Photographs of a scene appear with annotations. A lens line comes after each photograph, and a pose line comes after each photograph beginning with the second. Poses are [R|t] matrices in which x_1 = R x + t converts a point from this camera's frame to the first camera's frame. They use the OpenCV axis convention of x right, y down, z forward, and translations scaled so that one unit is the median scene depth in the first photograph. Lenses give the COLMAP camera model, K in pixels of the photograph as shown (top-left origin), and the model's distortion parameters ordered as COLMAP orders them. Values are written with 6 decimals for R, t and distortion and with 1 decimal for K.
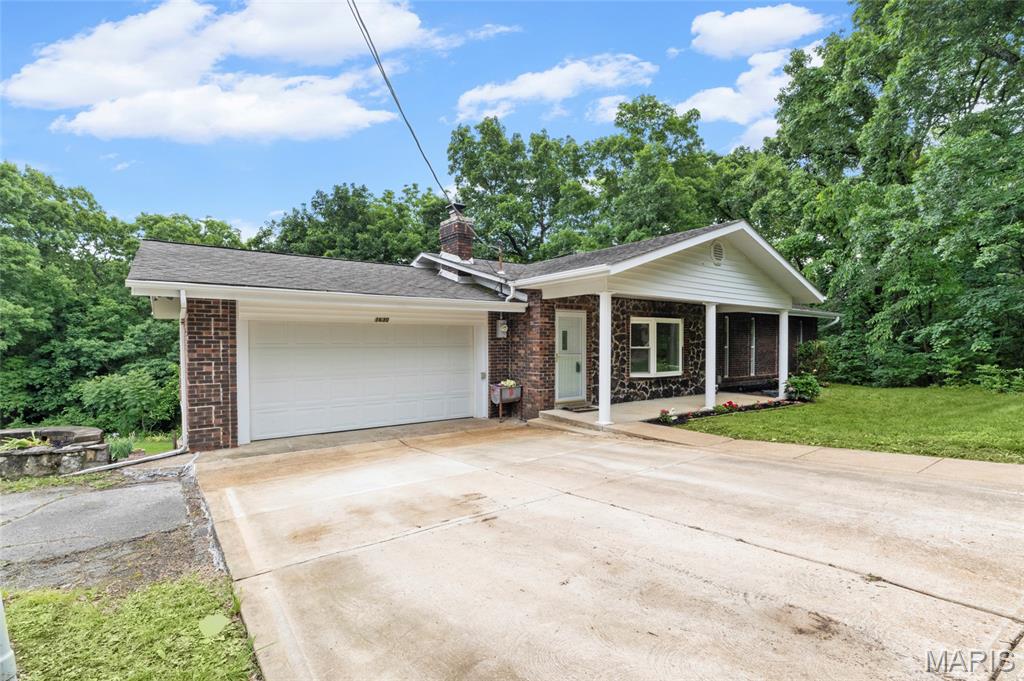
lens RADIAL K [[466.1, 0, 512.3], [0, 466.1, 349.4], [0, 0, 1]] dist [0.000025, 0.000048]
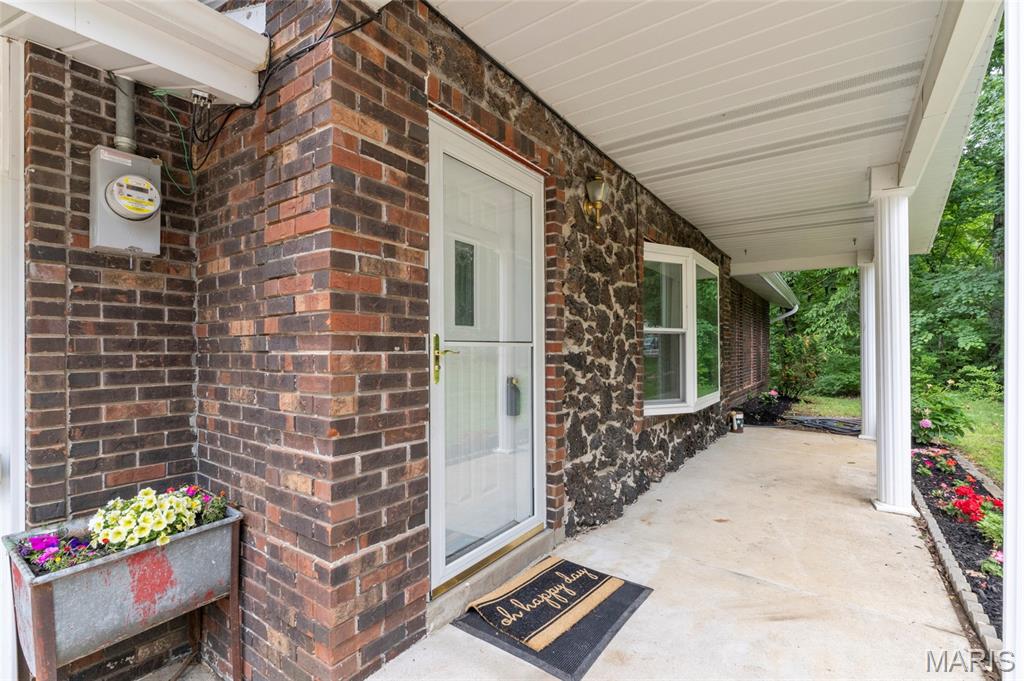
lens RADIAL K [[466.1, 0, 512.3], [0, 466.1, 349.4], [0, 0, 1]] dist [0.000025, 0.000048]
pose [[0.950076, -0.003829, 0.311996, 0.064857], [0.009913, 0.999790, -0.017917, 0.017933], [-0.311862, 0.020116, 0.949914, 0.803737]]
